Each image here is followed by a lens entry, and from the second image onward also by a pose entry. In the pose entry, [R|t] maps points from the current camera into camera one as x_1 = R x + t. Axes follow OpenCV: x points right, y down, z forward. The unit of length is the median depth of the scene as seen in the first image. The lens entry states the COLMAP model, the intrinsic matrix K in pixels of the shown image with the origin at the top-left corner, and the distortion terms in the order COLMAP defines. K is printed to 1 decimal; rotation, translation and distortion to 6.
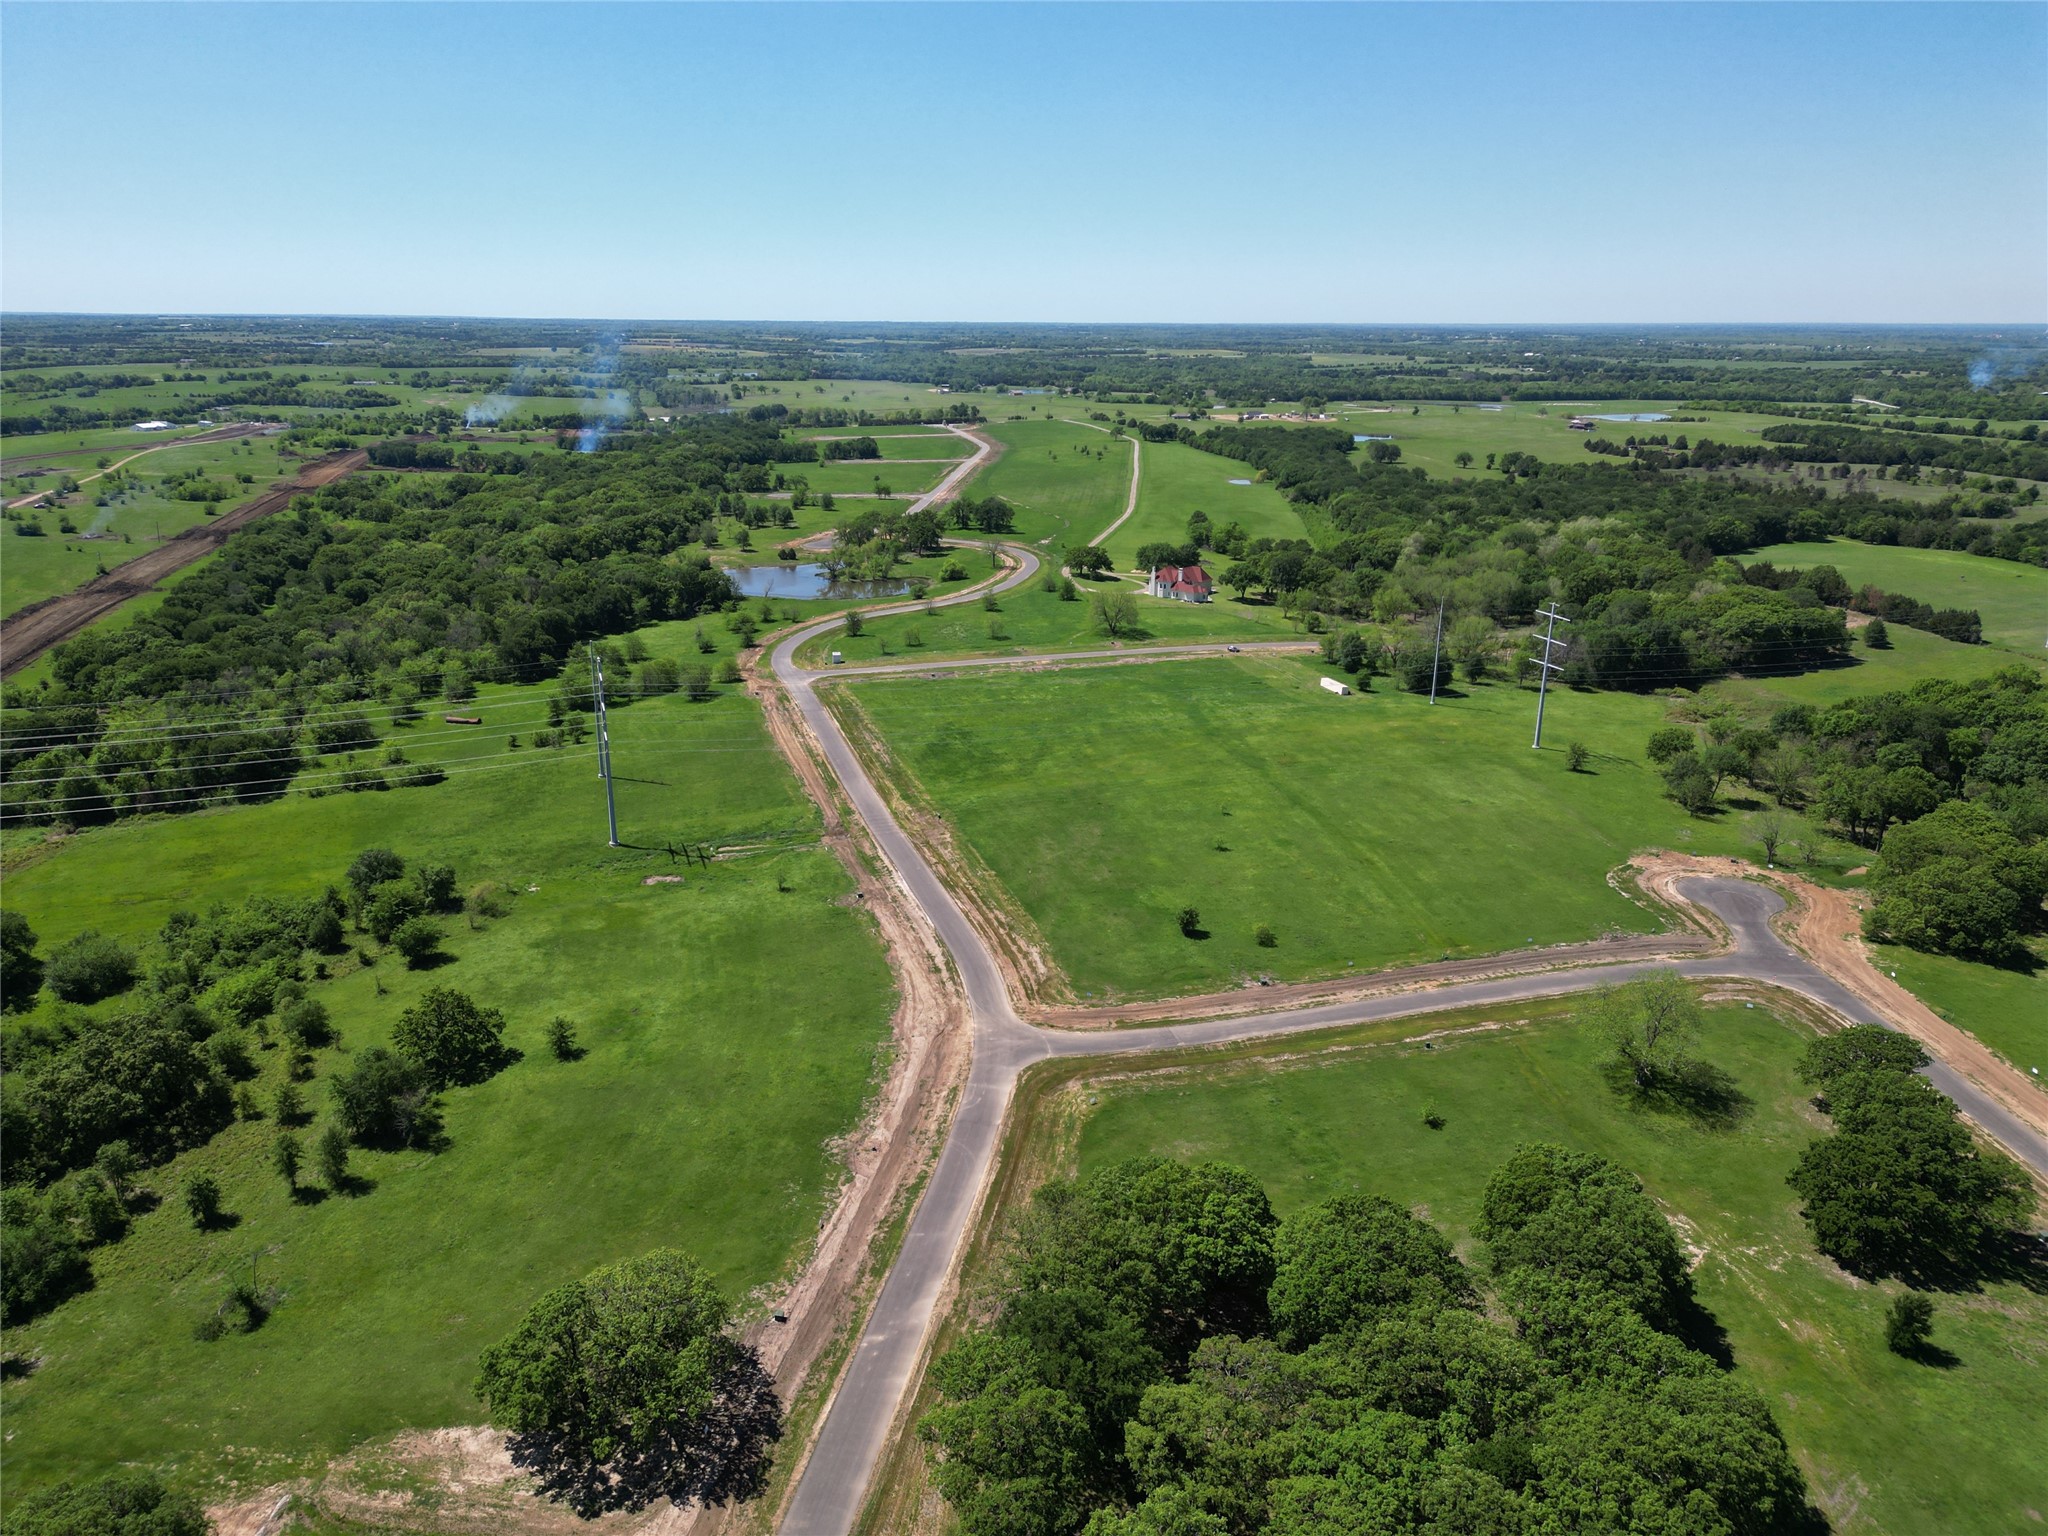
lens RADIAL K [[1436.8, 0, 1042.3], [0, 1436.8, 770.9], [0, 0, 1]] dist [0.069448, -0.065903]
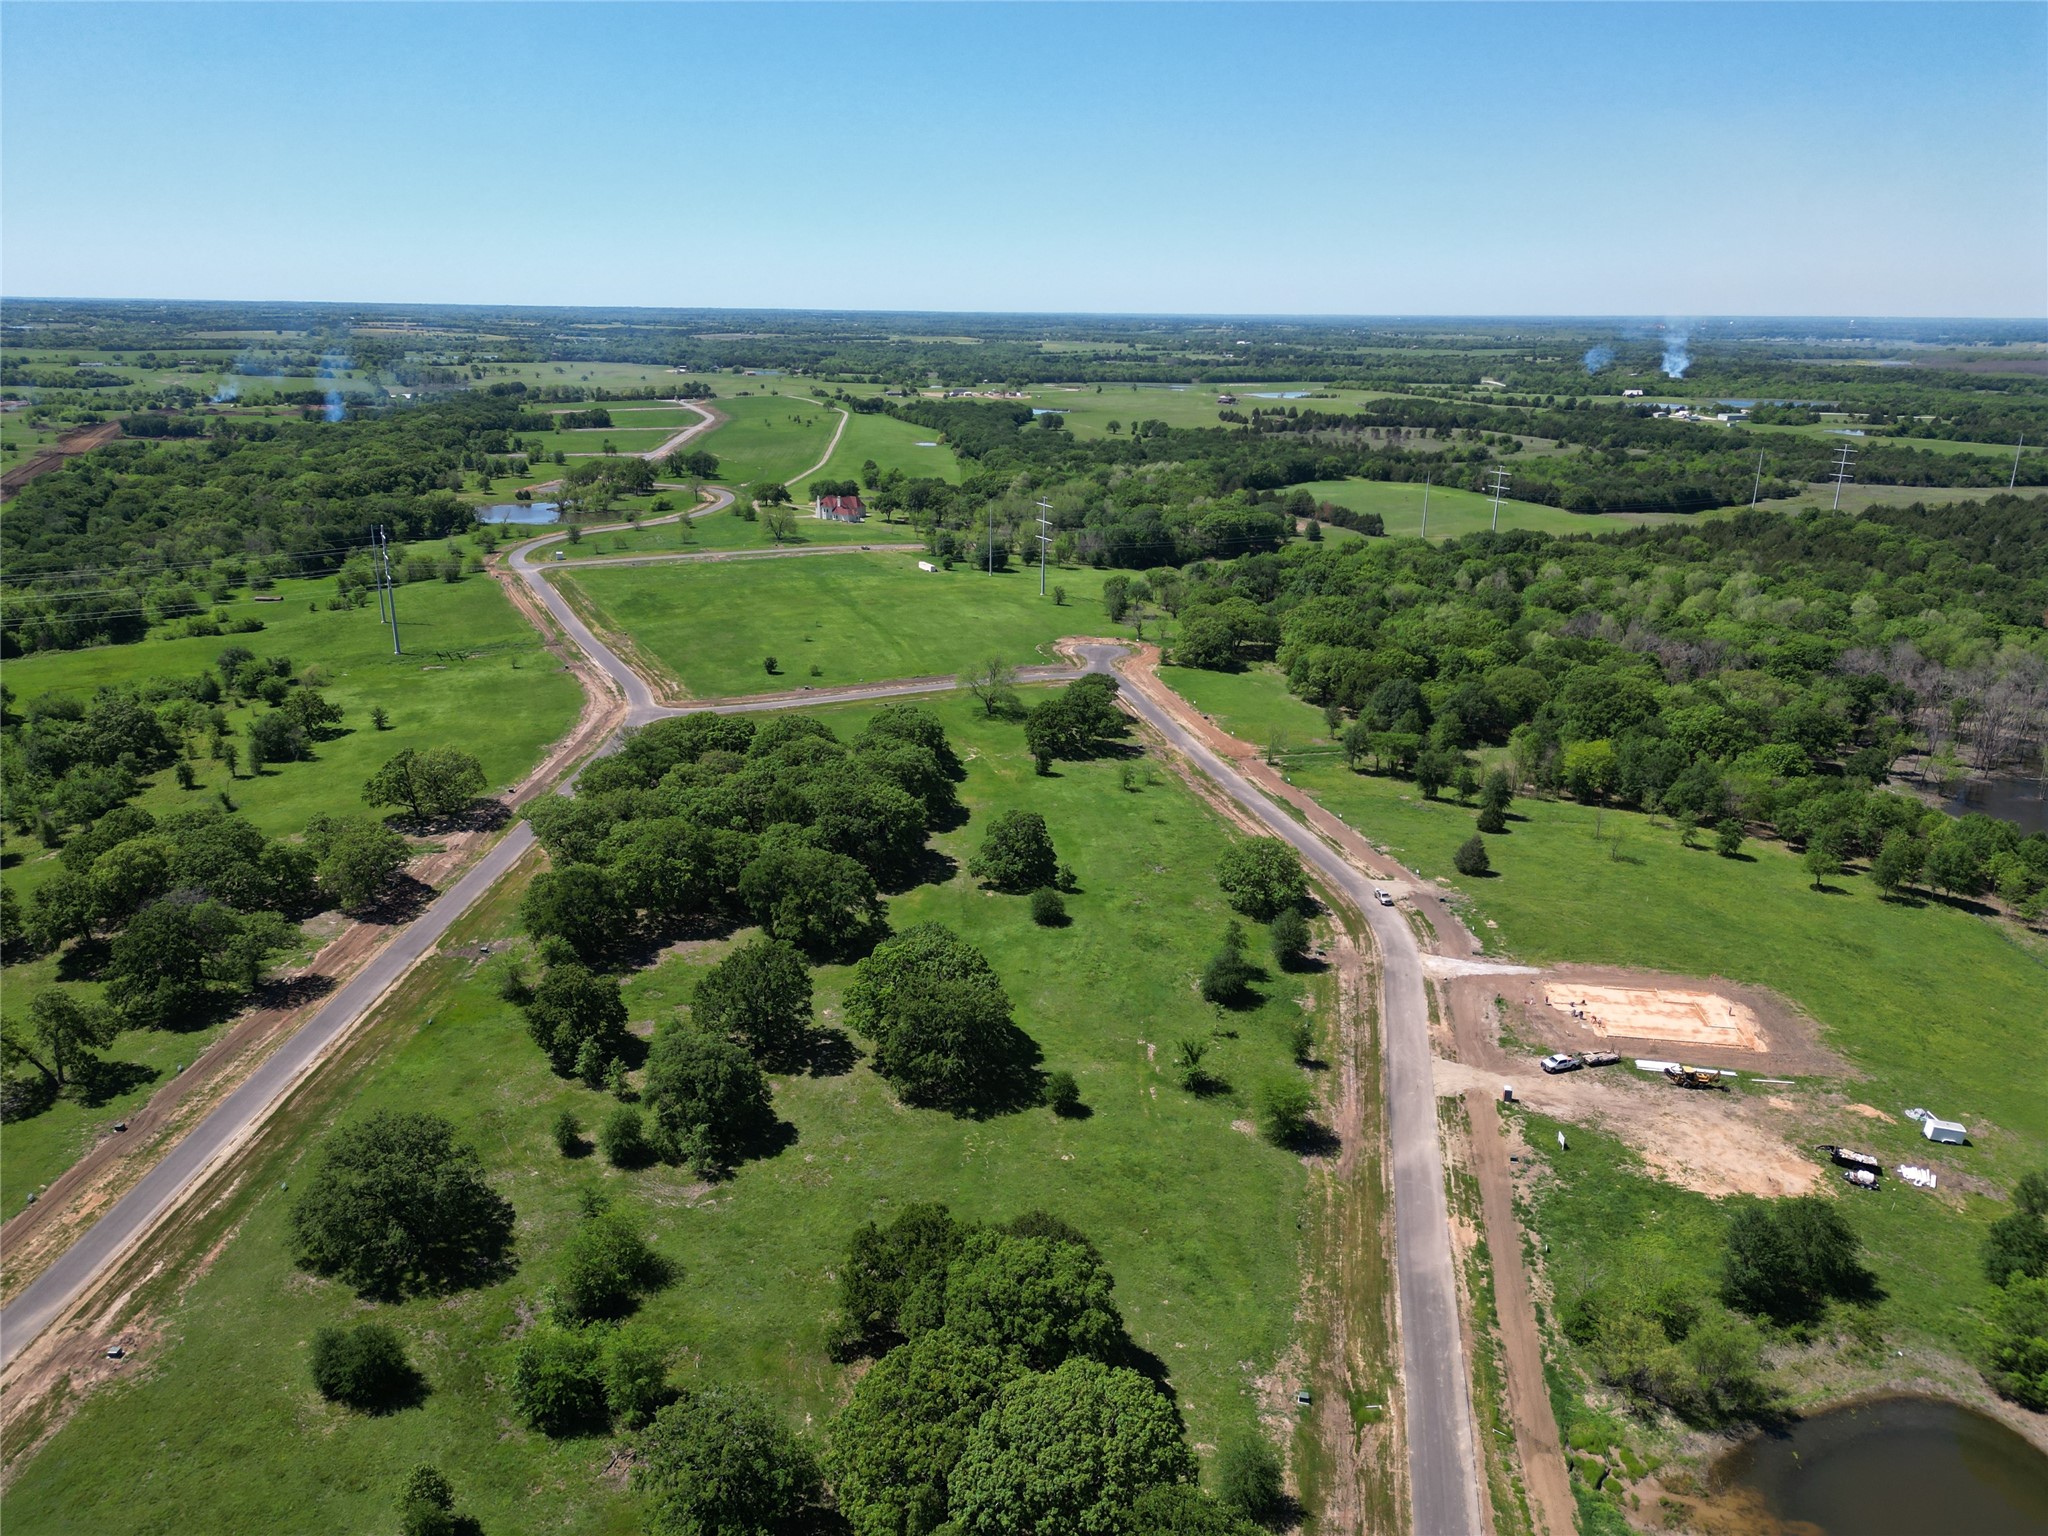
lens RADIAL K [[1436.8, 0, 1033.8], [0, 1436.8, 779.7], [0, 0, 1]] dist [0.069448, -0.065903]
pose [[0.988597, -0.042244, 0.144538, 0.053748], [0.040402, 0.999061, 0.015659, 0.076280], [-0.145064, -0.009641, 0.989375, -0.239269]]
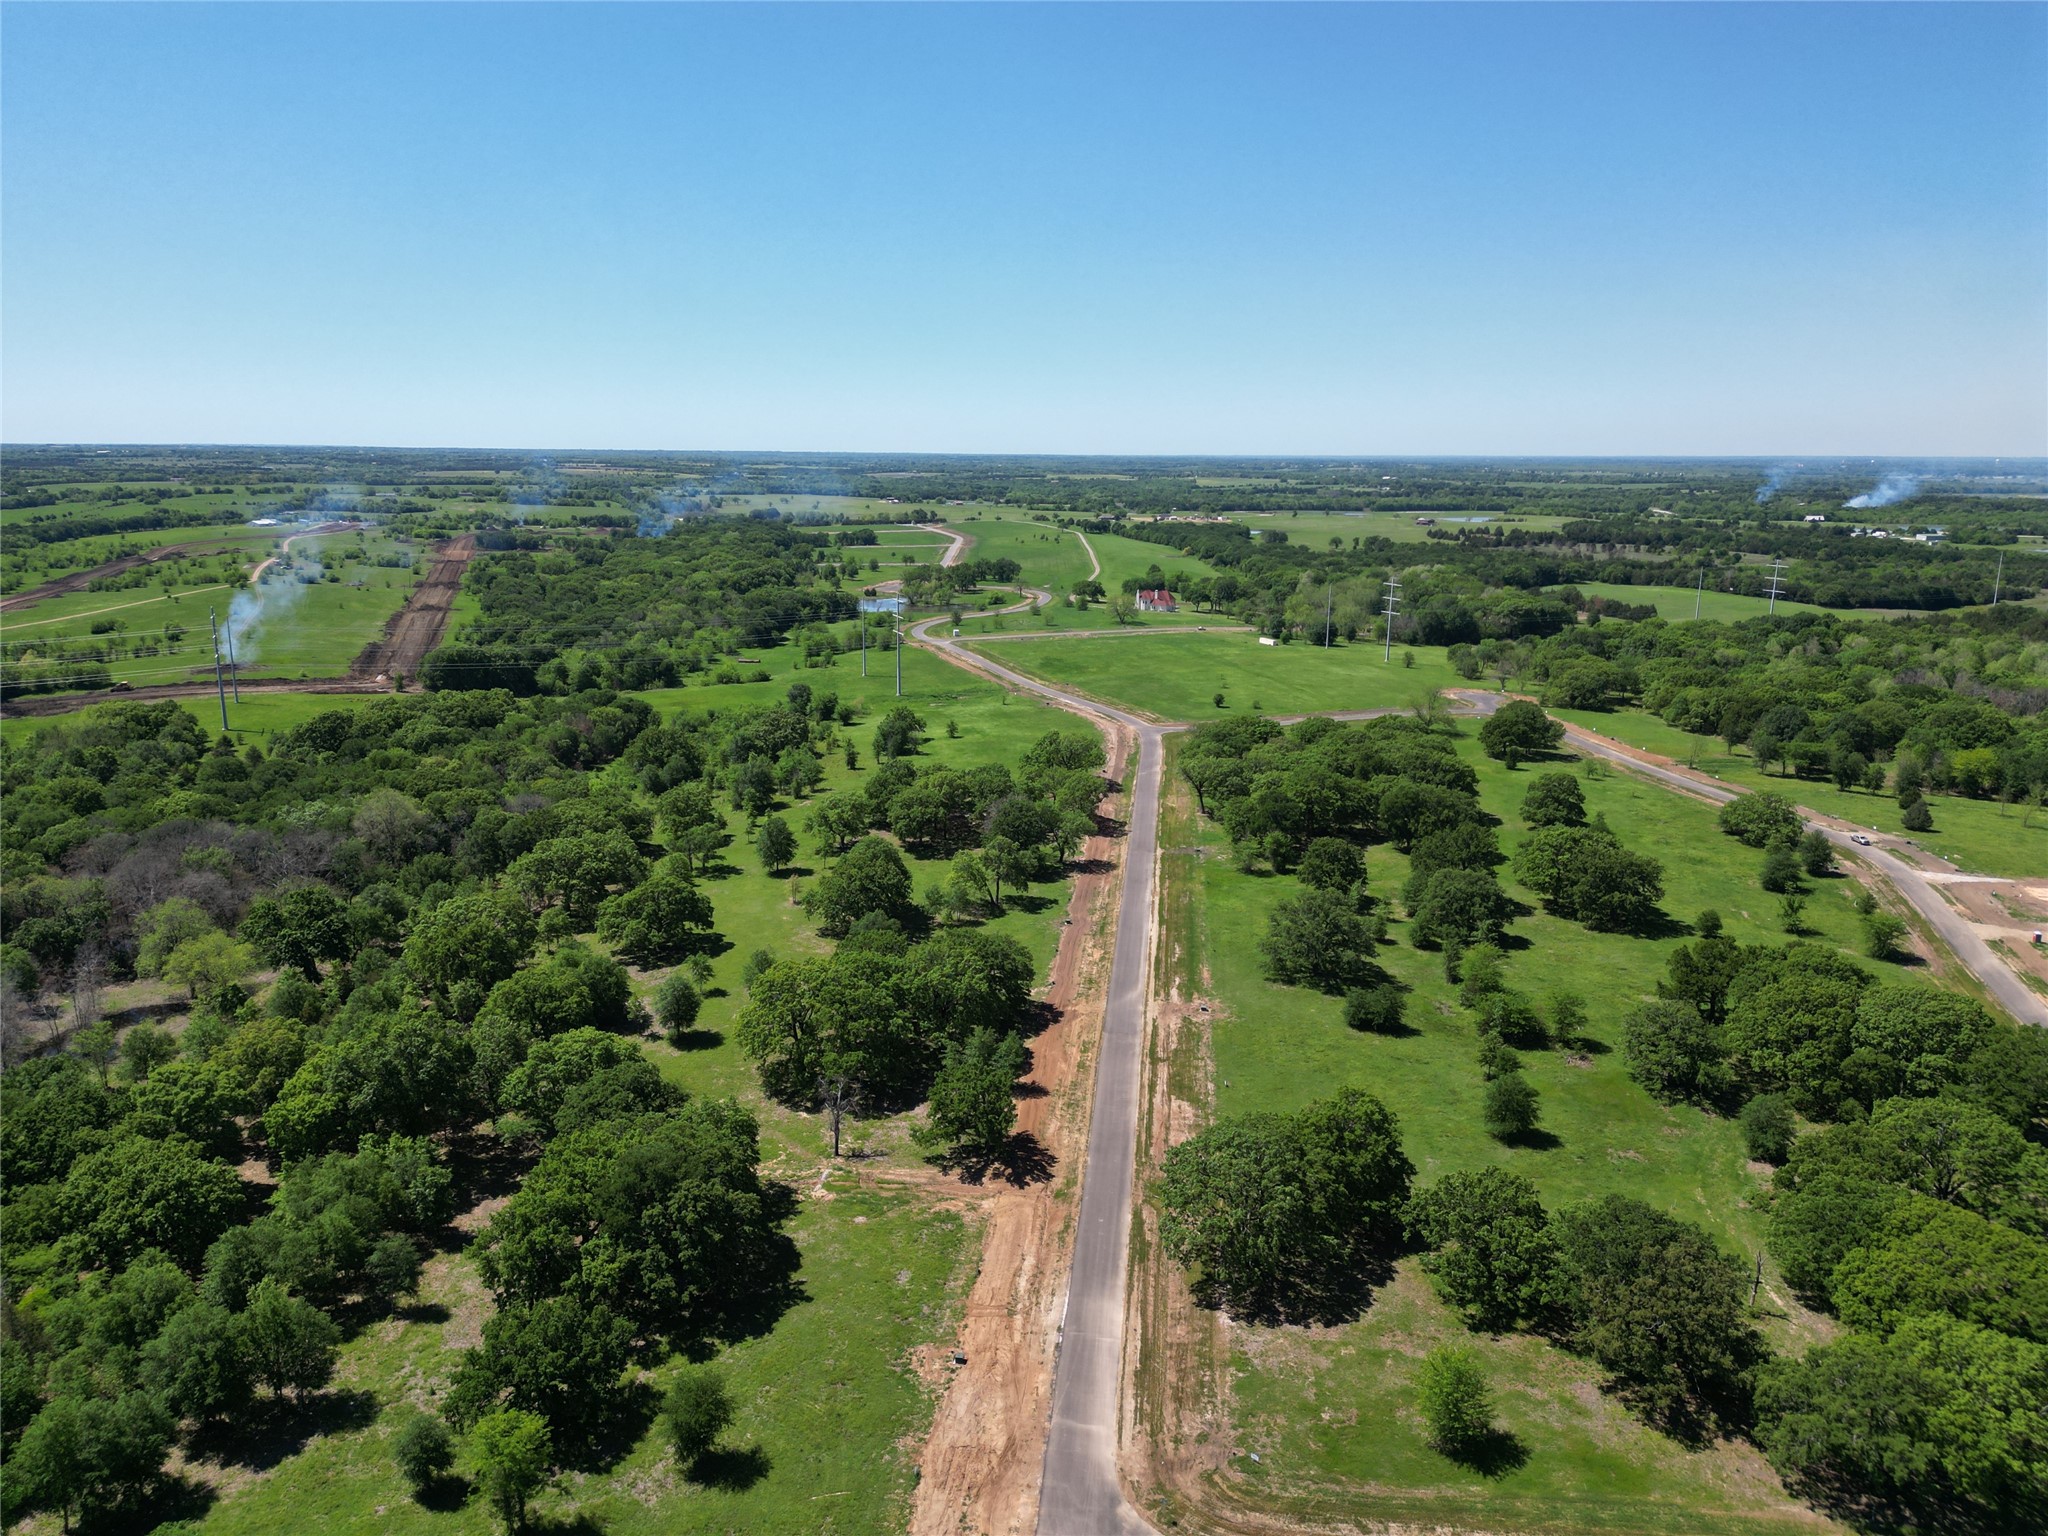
lens RADIAL K [[1436.8, 0, 1023.7], [0, 1436.8, 755.2], [0, 0, 1]] dist [0.069448, -0.065903]
pose [[0.997668, -0.012217, 0.067146, -0.108108], [0.018527, 0.995385, -0.094158, 0.126465], [-0.065686, 0.095182, 0.993290, -0.347396]]
